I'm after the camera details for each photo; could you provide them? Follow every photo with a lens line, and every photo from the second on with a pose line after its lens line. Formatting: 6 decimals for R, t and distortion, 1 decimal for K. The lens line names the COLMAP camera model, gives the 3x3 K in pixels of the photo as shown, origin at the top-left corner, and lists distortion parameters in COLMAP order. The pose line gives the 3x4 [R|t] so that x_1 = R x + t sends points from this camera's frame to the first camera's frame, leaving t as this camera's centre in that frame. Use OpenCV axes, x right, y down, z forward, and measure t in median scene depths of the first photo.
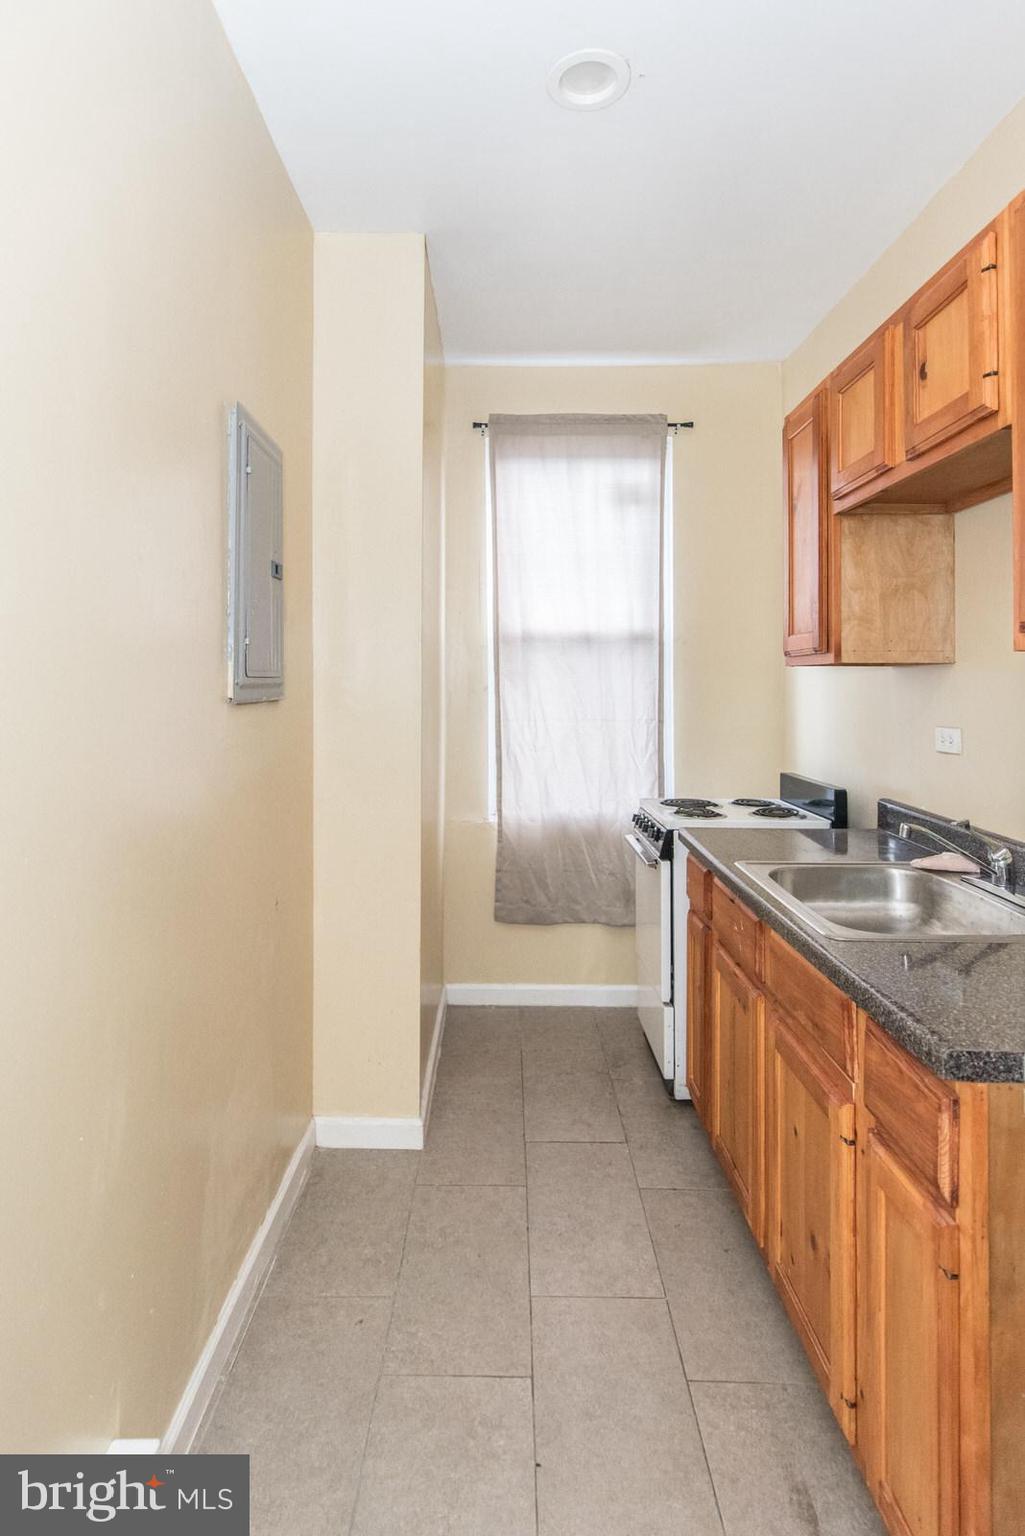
lens RADIAL K [[837.8, 0, 505.7], [0, 837.8, 690.2], [0, 0, 1]] dist [0.010148, 0.000909]
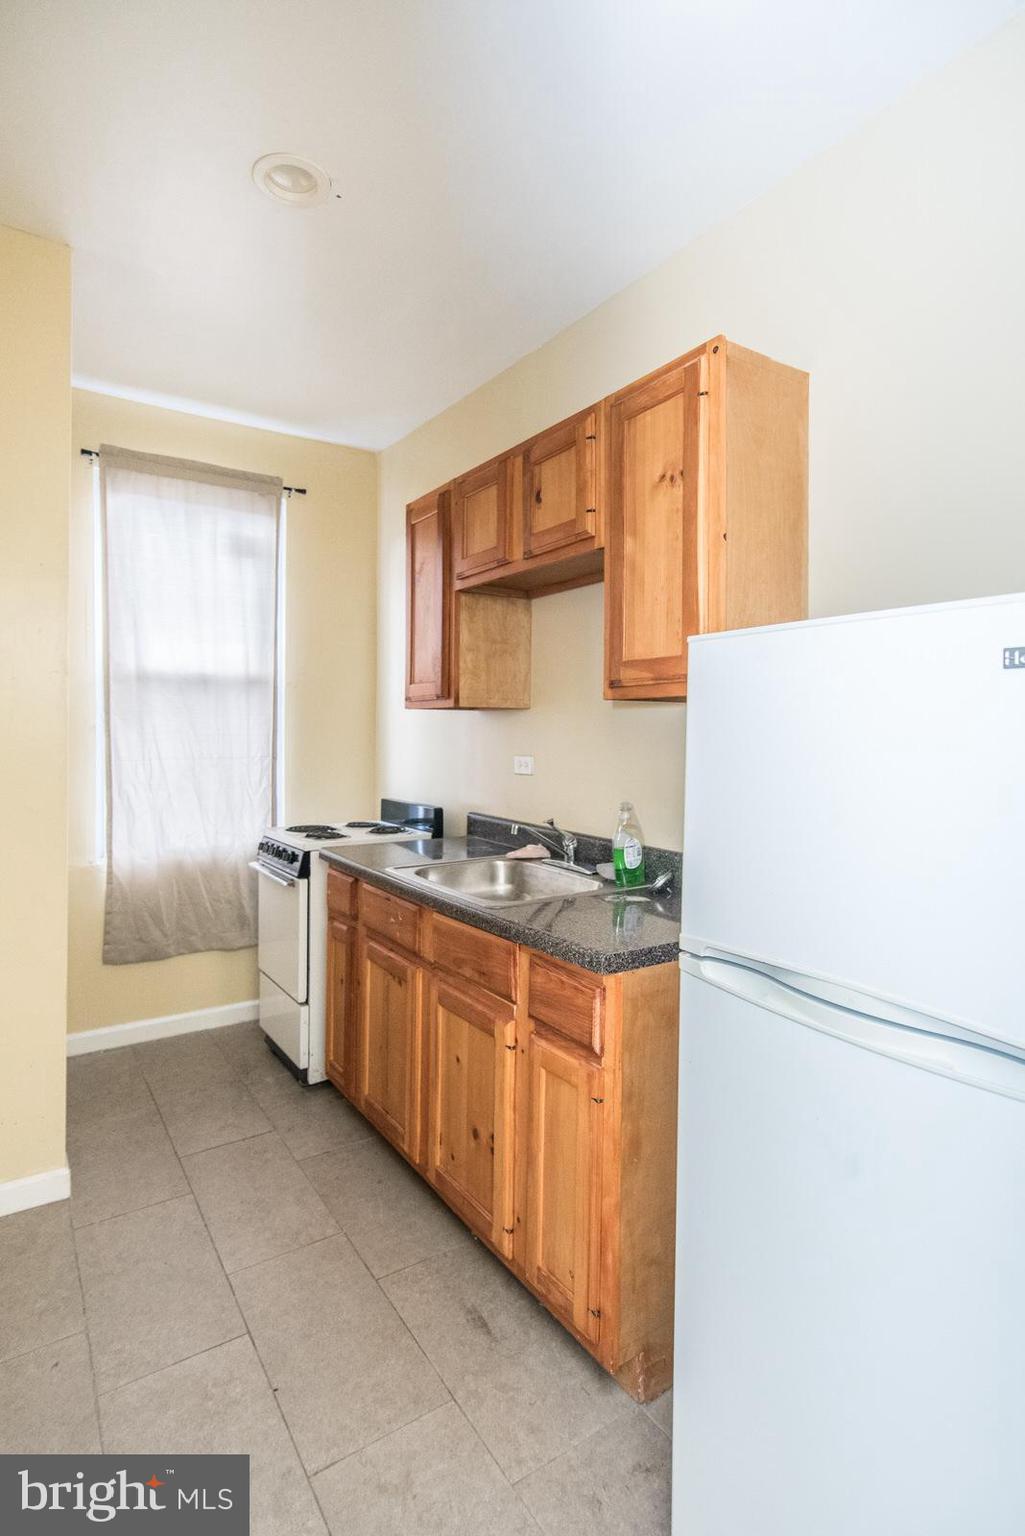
lens RADIAL K [[795.8, 0, 505.1], [0, 795.8, 764.6], [0, 0, 1]] dist [0.013997, -0.001108]
pose [[0.823412, -0.022699, 0.566990, -0.221566], [0.001722, 0.999295, 0.037506, 0.009886], [-0.567442, -0.029907, 0.822870, -0.046560]]
